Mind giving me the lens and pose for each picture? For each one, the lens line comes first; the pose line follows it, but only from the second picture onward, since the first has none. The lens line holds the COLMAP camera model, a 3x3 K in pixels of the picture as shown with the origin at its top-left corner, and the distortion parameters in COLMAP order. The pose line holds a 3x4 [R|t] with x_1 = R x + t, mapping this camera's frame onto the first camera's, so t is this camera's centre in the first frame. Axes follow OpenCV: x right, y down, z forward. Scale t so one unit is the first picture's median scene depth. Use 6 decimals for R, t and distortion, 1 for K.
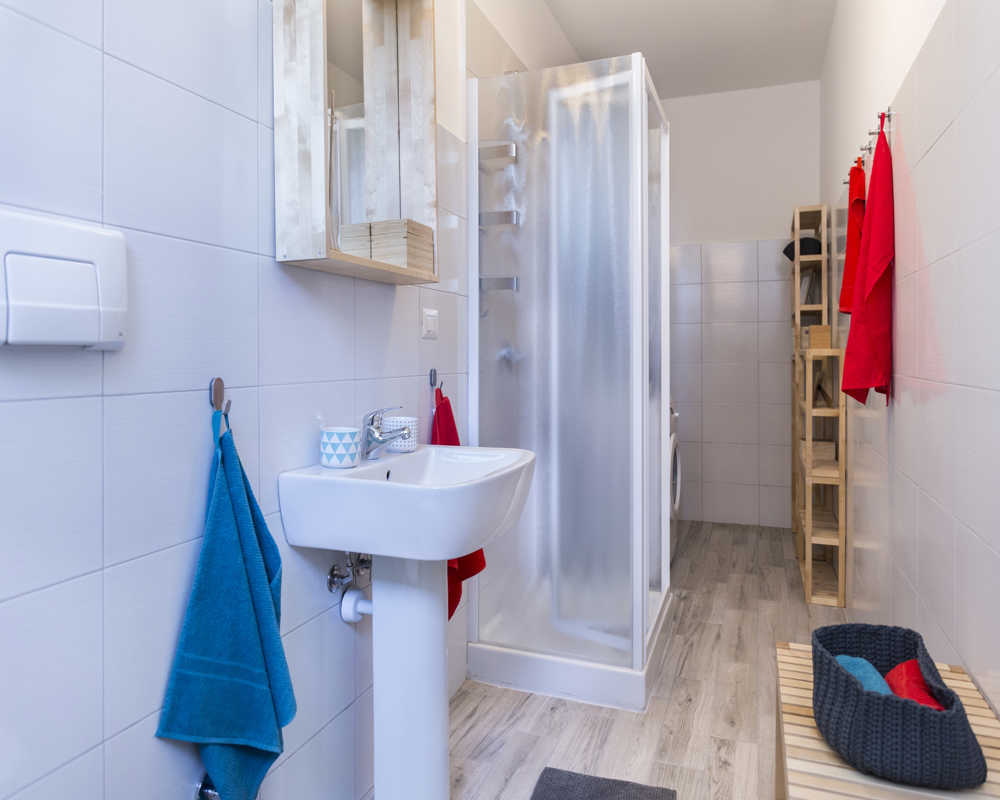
lens RADIAL K [[686.0, 0, 506.2], [0, 686.0, 376.8], [0, 0, 1]] dist [0.011644, -0.025468]
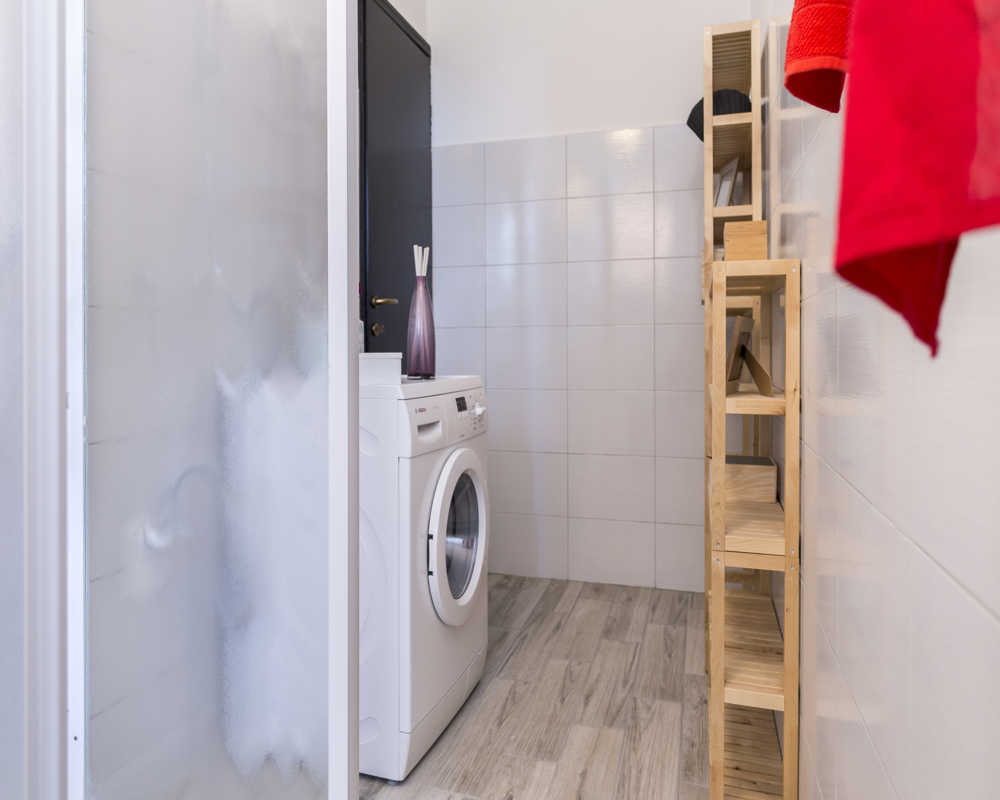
lens RADIAL K [[686.0, 0, 506.2], [0, 686.0, 376.8], [0, 0, 1]] dist [0.011644, -0.025468]
pose [[0.996968, -0.002758, 0.077764, 0.248869], [0.001978, 0.999947, 0.010094, 0.026342], [-0.077788, -0.009910, 0.996921, 0.526020]]
